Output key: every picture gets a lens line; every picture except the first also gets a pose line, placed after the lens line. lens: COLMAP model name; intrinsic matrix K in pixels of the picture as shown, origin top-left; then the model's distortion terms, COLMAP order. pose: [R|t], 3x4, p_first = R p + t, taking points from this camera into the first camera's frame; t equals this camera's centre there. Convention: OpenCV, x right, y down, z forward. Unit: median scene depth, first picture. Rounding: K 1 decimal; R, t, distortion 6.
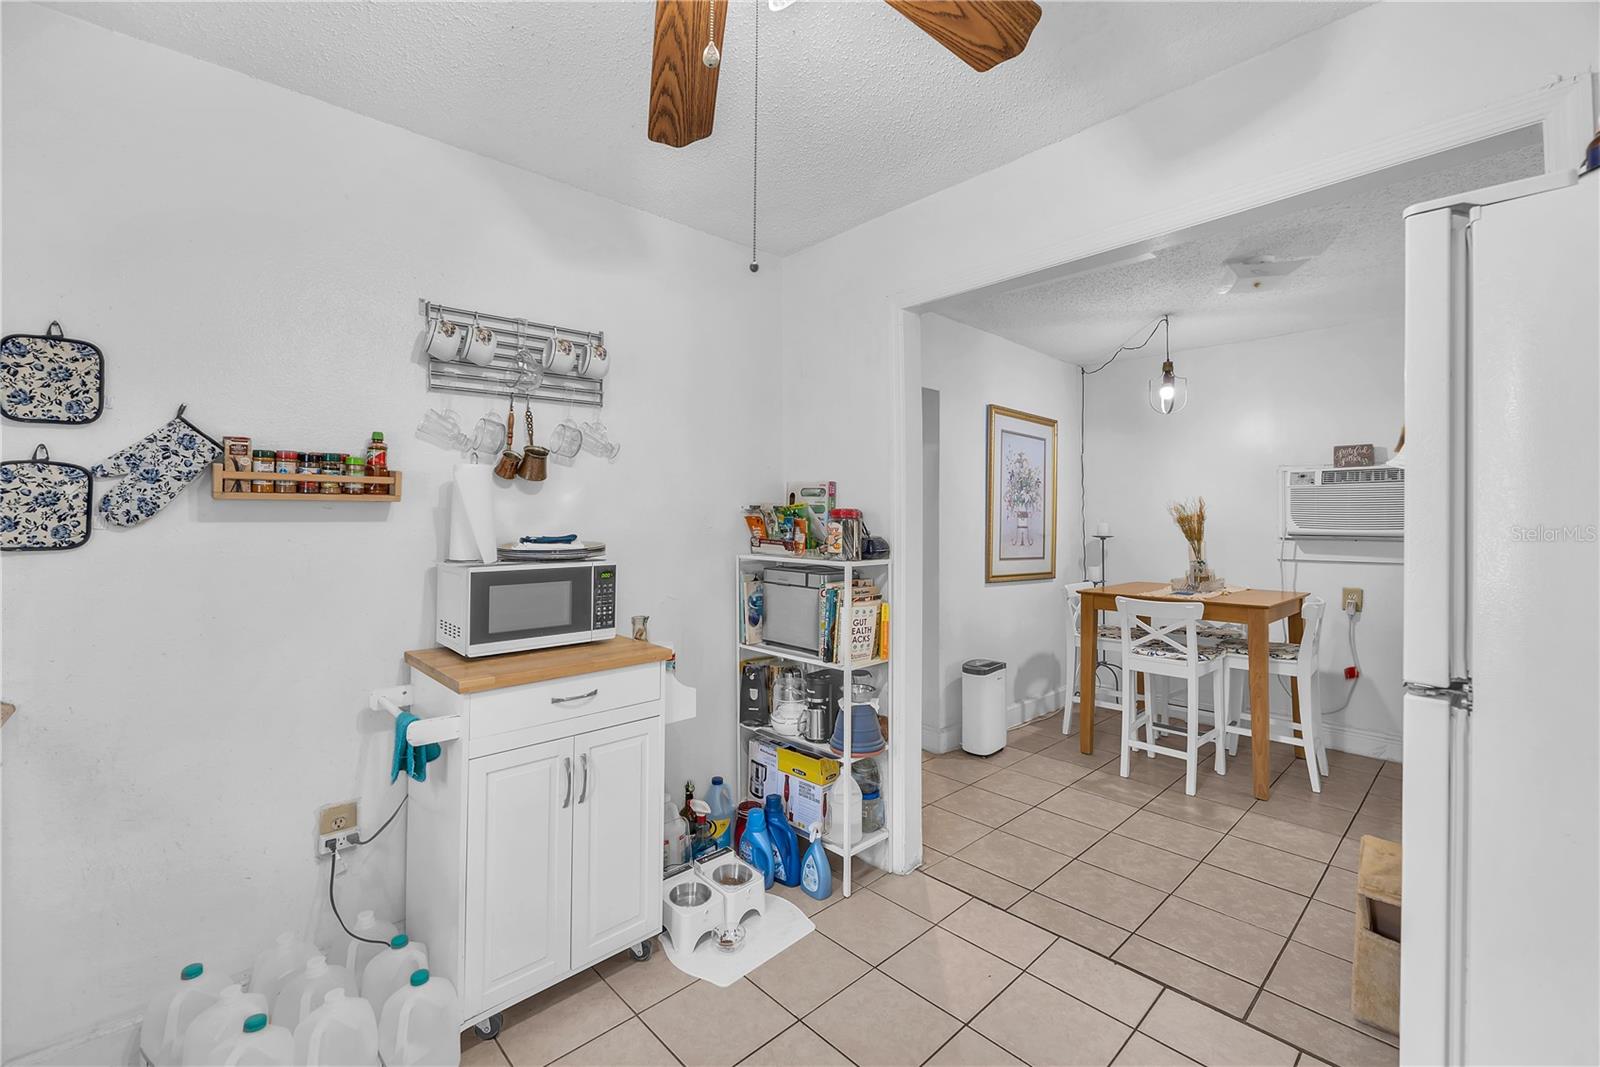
lens RADIAL K [[659.3, 0, 785.6], [0, 659.3, 510.2], [0, 0, 1]] dist [-0.004147, 0.000363]
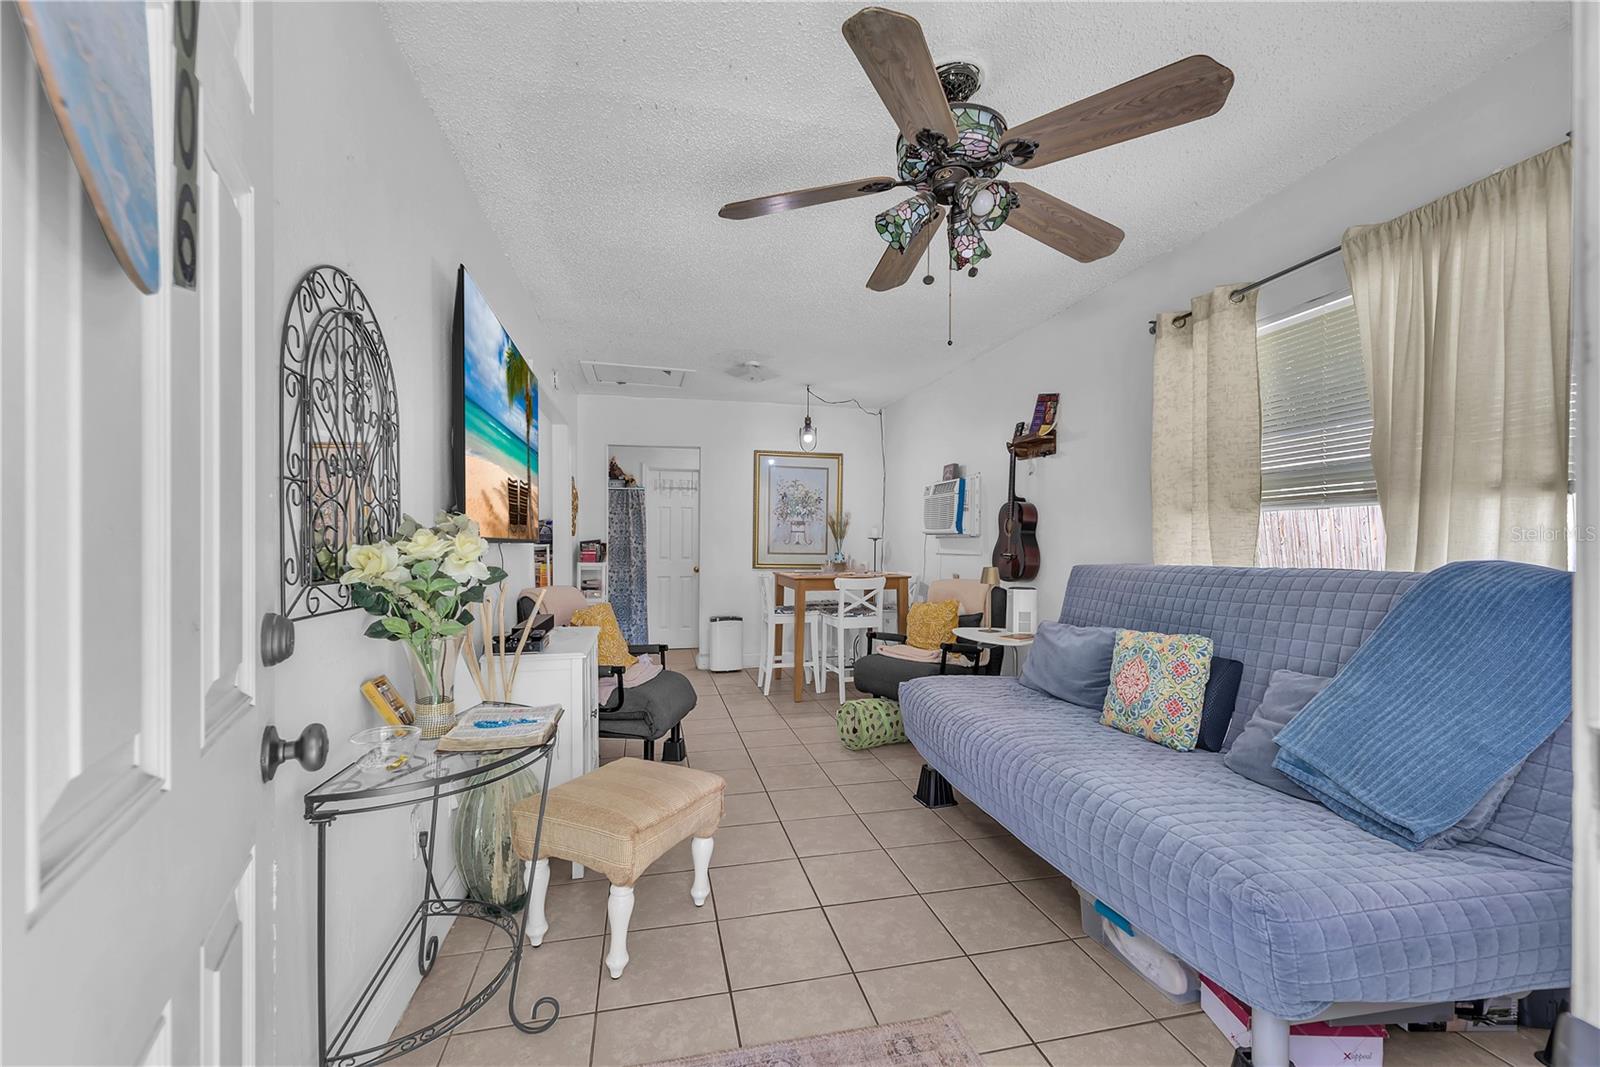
lens RADIAL K [[659.3, 0, 794.3], [0, 659.3, 540.0], [0, 0, 1]] dist [-0.004147, 0.000363]
pose [[0.870212, -0.008371, -0.492606, 1.240106], [0.017181, 0.999763, 0.013363, 0.028786], [0.492377, -0.020092, 0.870150, -0.301518]]
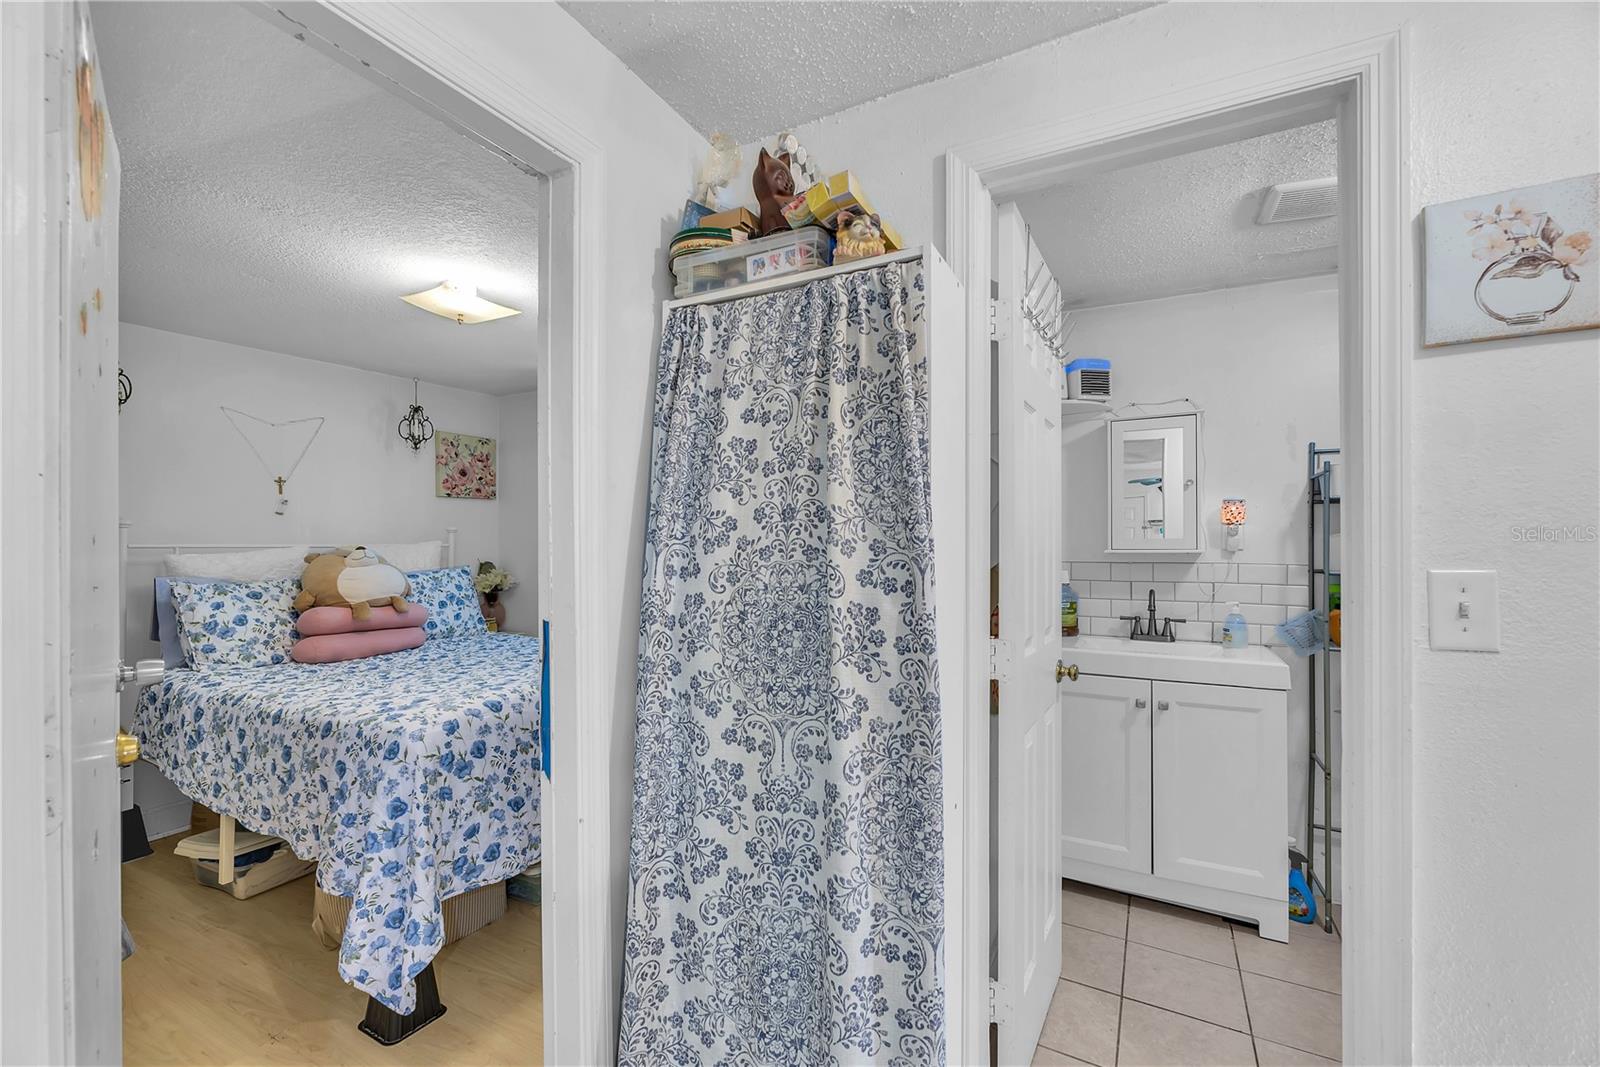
lens RADIAL K [[659.3, 0, 794.8], [0, 659.3, 536.7], [0, 0, 1]] dist [-0.004147, 0.000363]
pose [[0.322942, -0.022761, -0.946145, 0.193700], [0.024246, 0.999582, -0.015770, 0.038629], [0.946108, -0.017847, 0.323359, 0.988224]]
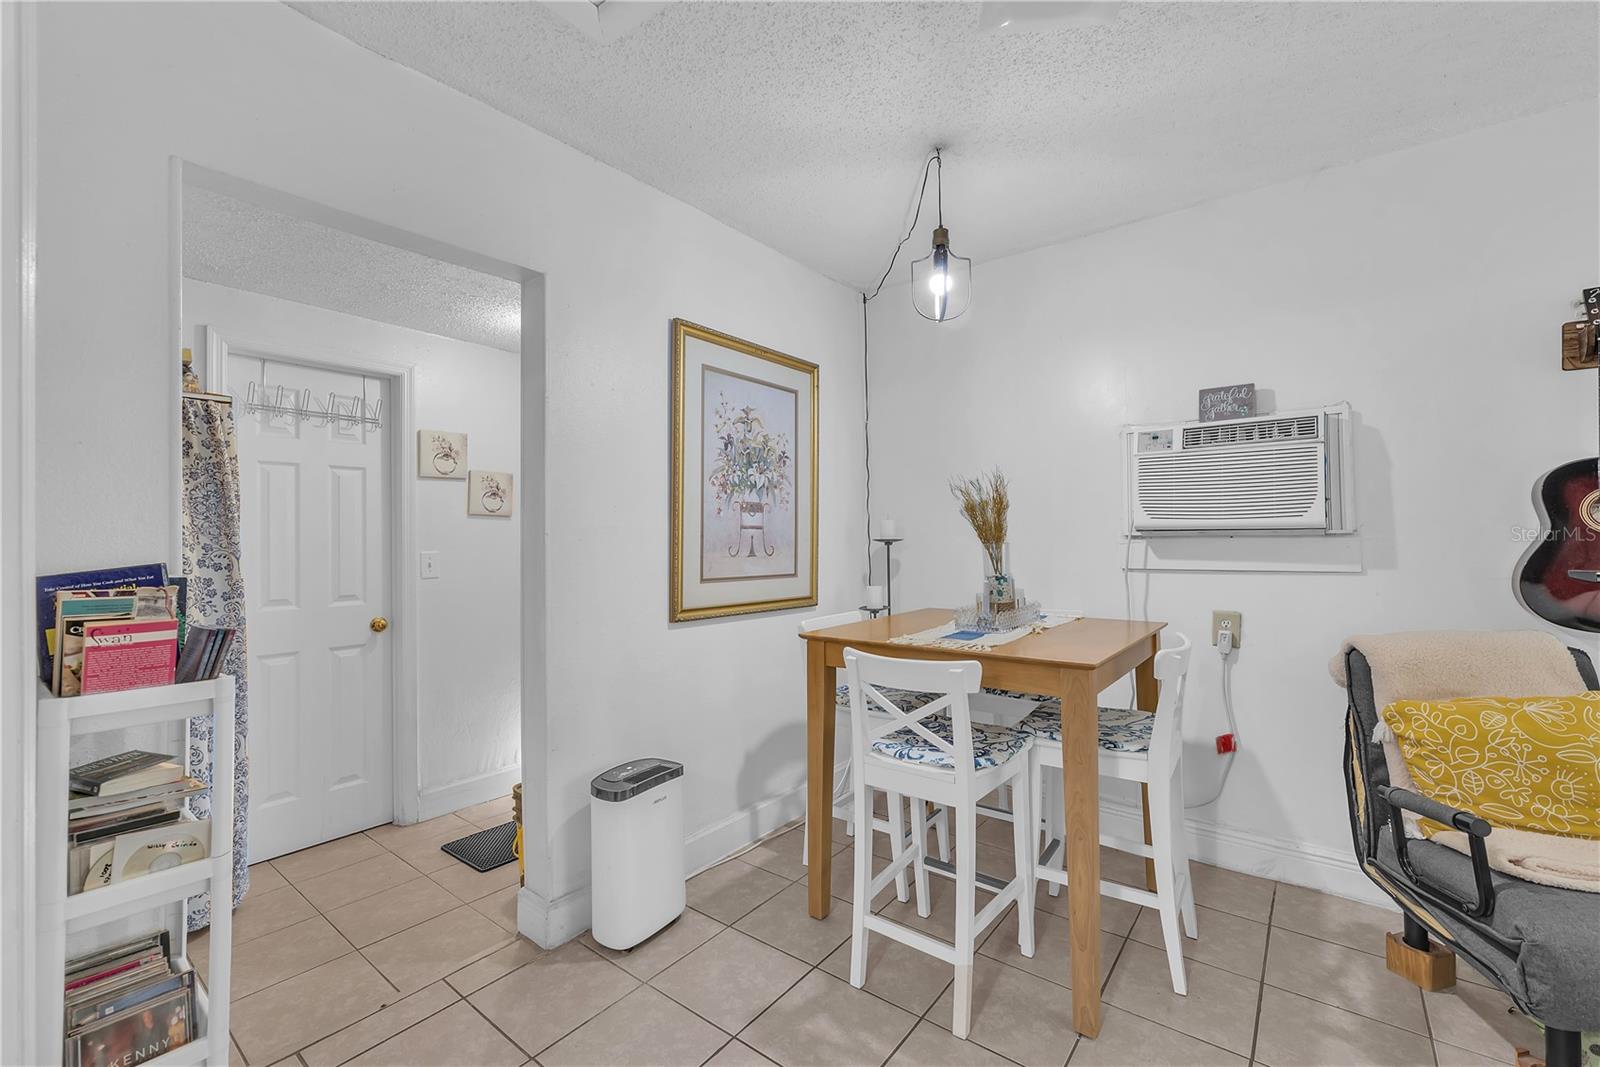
lens RADIAL K [[659.3, 0, 794.4], [0, 659.3, 534.8], [0, 0, 1]] dist [-0.004147, 0.000363]
pose [[0.987100, -0.019353, 0.158933, 0.349871], [0.016689, 0.999697, 0.018081, 0.025838], [-0.159234, -0.015195, 0.987124, 0.439660]]
